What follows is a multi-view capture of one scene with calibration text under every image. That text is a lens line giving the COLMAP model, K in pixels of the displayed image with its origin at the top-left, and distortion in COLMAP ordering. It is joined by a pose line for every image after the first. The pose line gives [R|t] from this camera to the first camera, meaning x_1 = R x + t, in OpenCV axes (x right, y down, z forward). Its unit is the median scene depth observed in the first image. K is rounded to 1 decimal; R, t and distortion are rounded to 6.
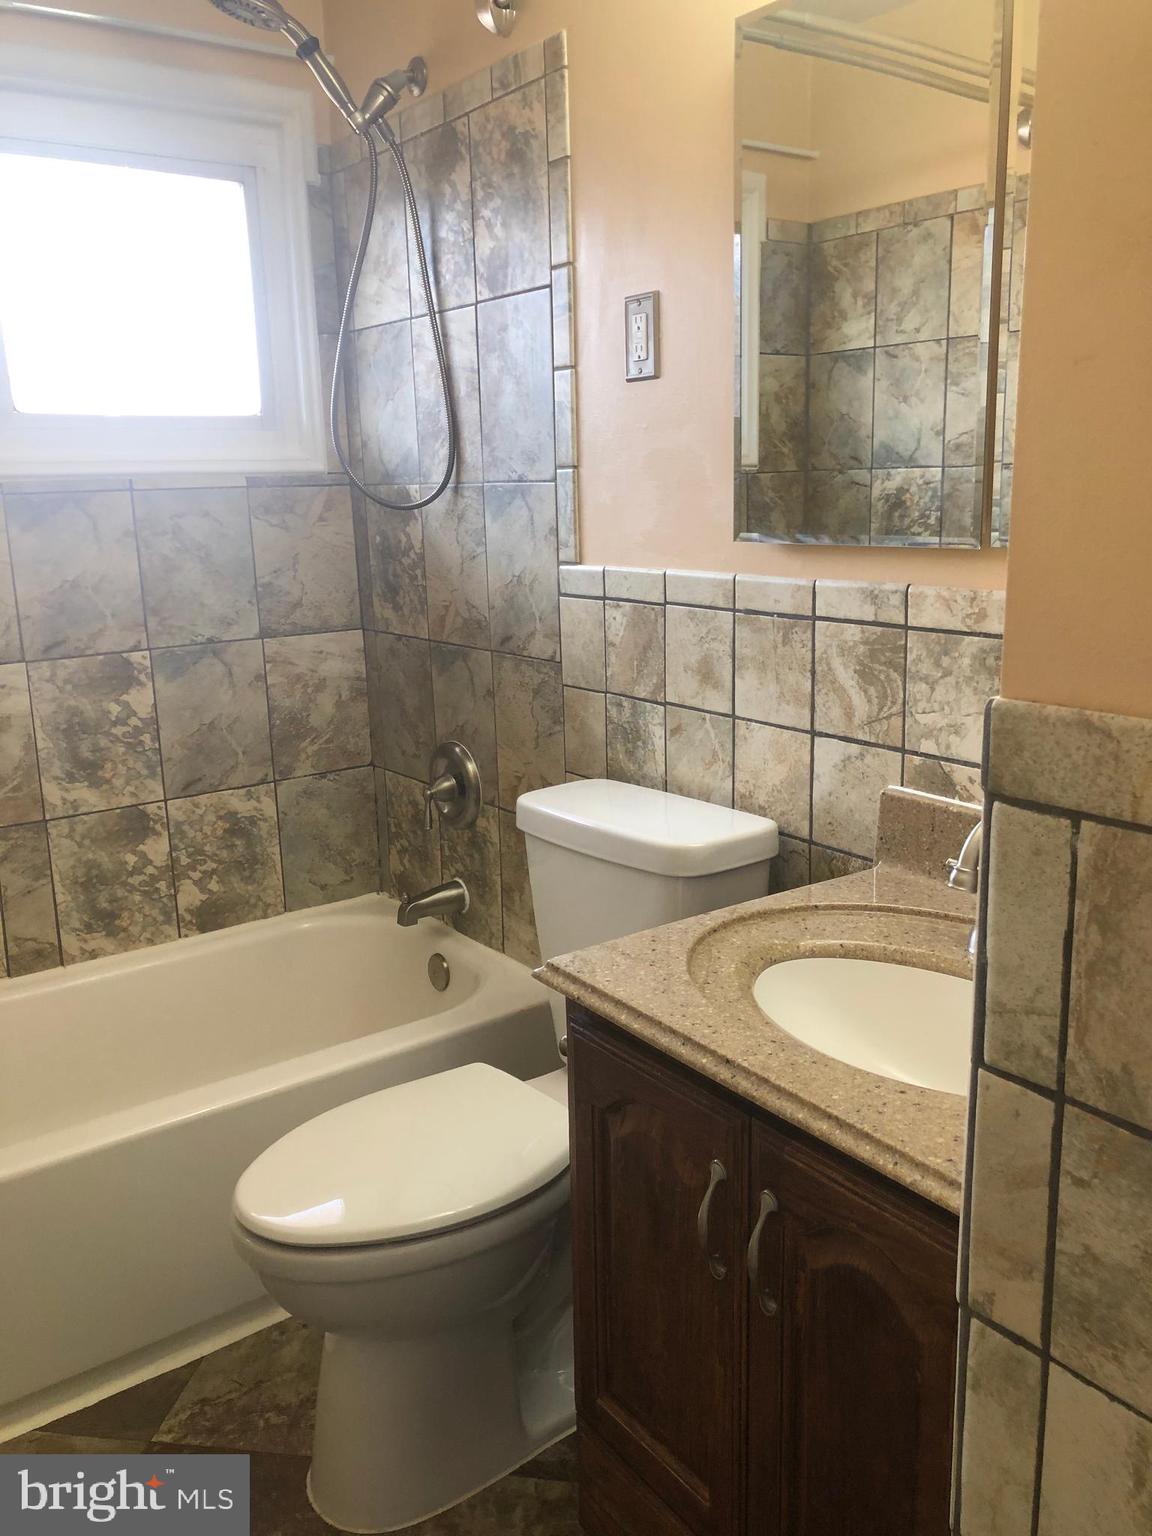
lens RADIAL K [[1256.3, 0, 589.3], [0, 1256.3, 758.7], [0, 0, 1]] dist [0.041646, -0.036240]
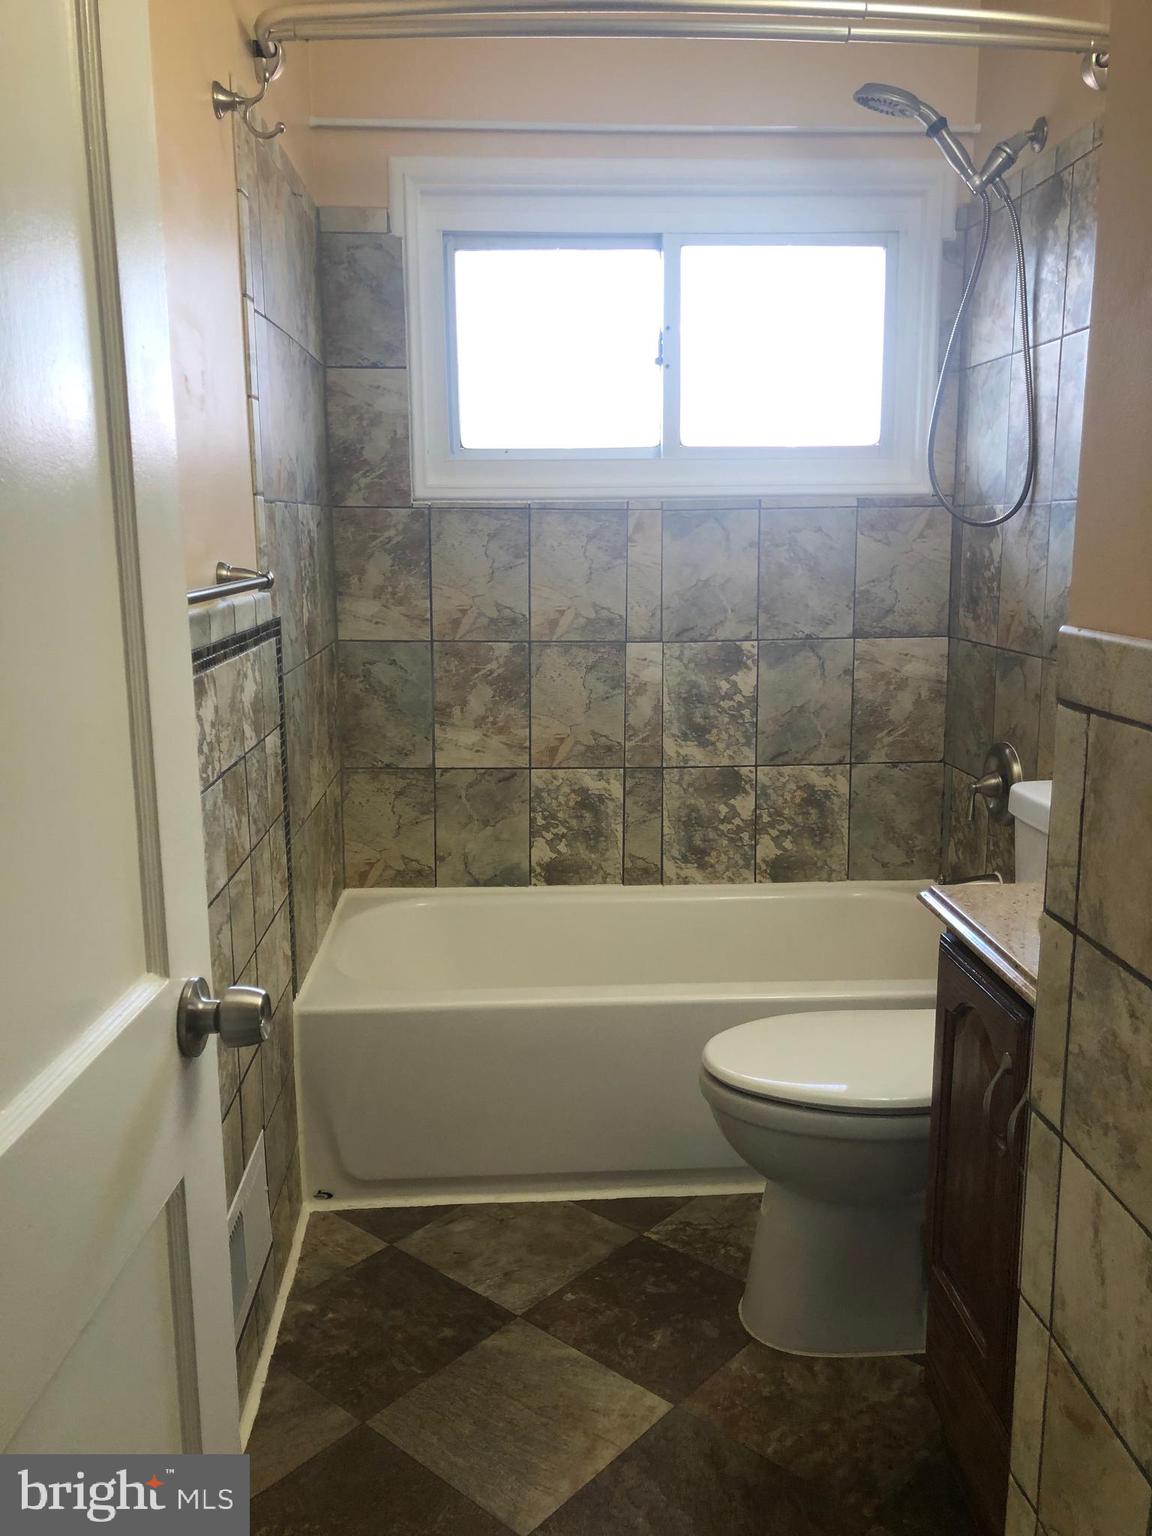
lens RADIAL K [[1256.3, 0, 585.3], [0, 1256.3, 777.7], [0, 0, 1]] dist [0.041646, -0.036240]
pose [[0.838951, 0.120942, -0.530598, 0.173127], [-0.129354, 0.991367, 0.021440, 0.041120], [0.528610, 0.050648, 0.847352, -0.108983]]
